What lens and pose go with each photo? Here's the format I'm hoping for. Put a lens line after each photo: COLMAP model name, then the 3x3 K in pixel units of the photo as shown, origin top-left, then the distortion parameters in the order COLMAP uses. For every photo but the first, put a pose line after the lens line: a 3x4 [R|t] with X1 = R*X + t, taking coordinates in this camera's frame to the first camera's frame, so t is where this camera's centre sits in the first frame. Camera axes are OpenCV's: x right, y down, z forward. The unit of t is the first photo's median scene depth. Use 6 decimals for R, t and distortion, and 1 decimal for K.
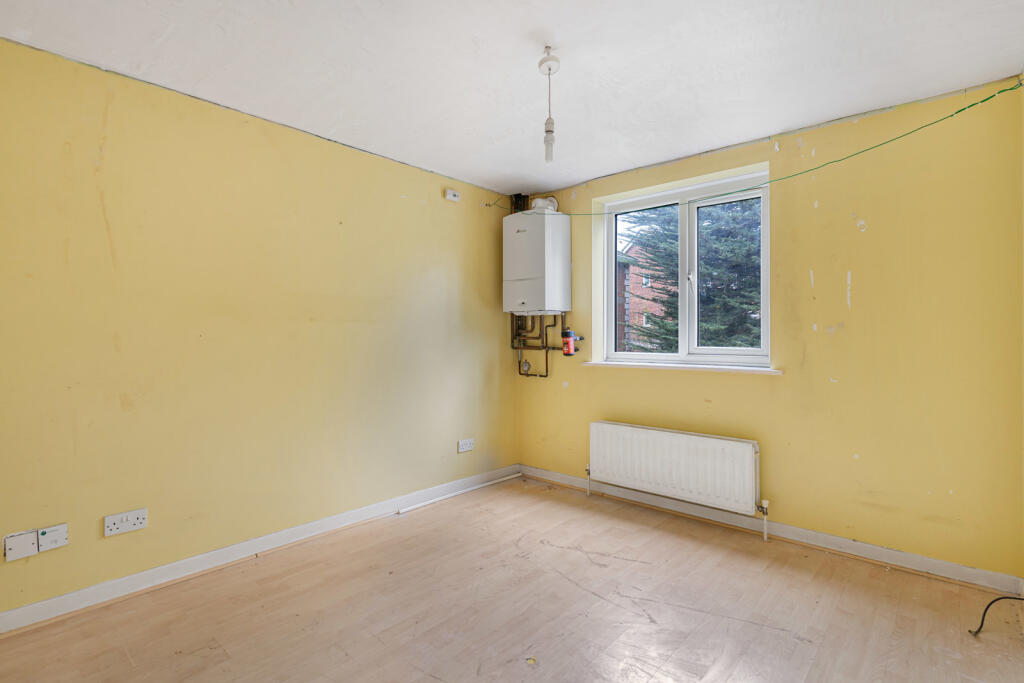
lens RADIAL K [[492.5, 0, 510.9], [0, 492.5, 337.8], [0, 0, 1]] dist [0.000094, 0.000394]
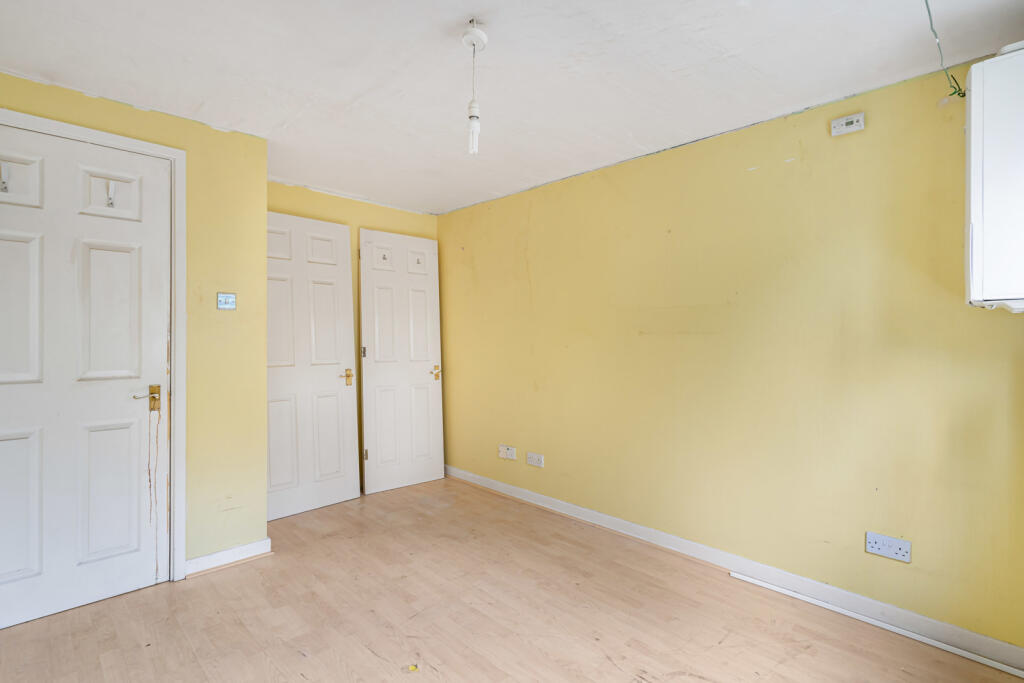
lens RADIAL K [[492.5, 0, 510.9], [0, 492.5, 337.8], [0, 0, 1]] dist [0.000094, 0.000394]
pose [[-0.056596, 0.002874, -0.998393, 0.576704], [-0.015355, 0.999875, 0.003749, -0.021247], [0.998279, 0.015542, -0.056545, 0.684908]]
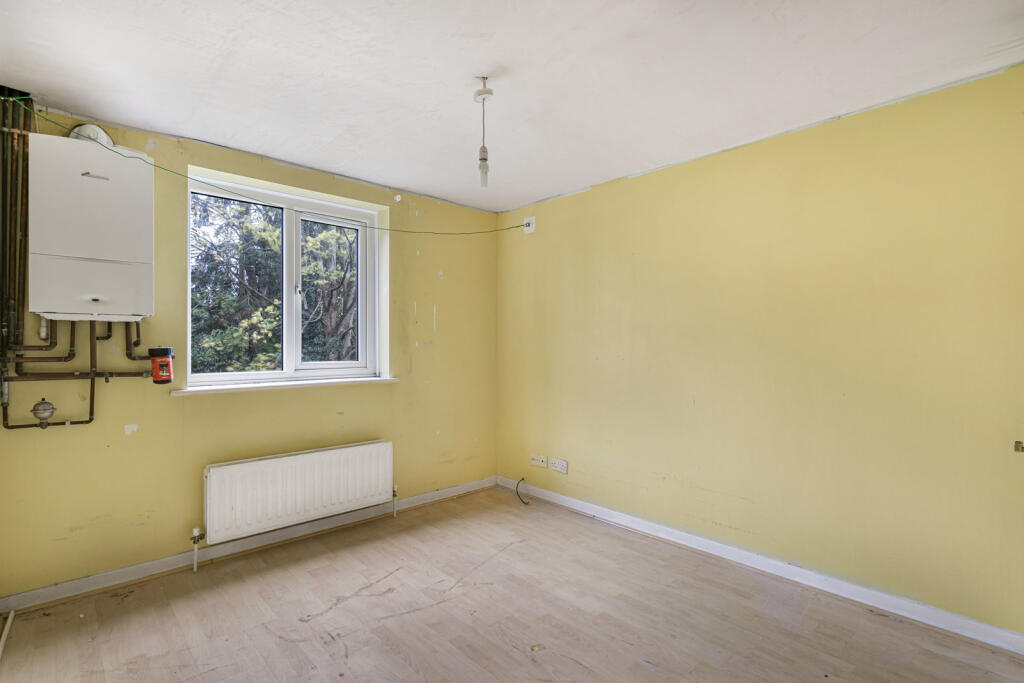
lens RADIAL K [[487.7, 0, 512.0], [0, 487.7, 341.5], [0, 0, 1]] dist [-0.002674, -0.001050]
pose [[0.104670, 0.006834, 0.994484, -0.571004], [0.017589, 0.999807, -0.008722, -0.007348], [-0.994351, 0.018405, 0.104529, 0.508171]]
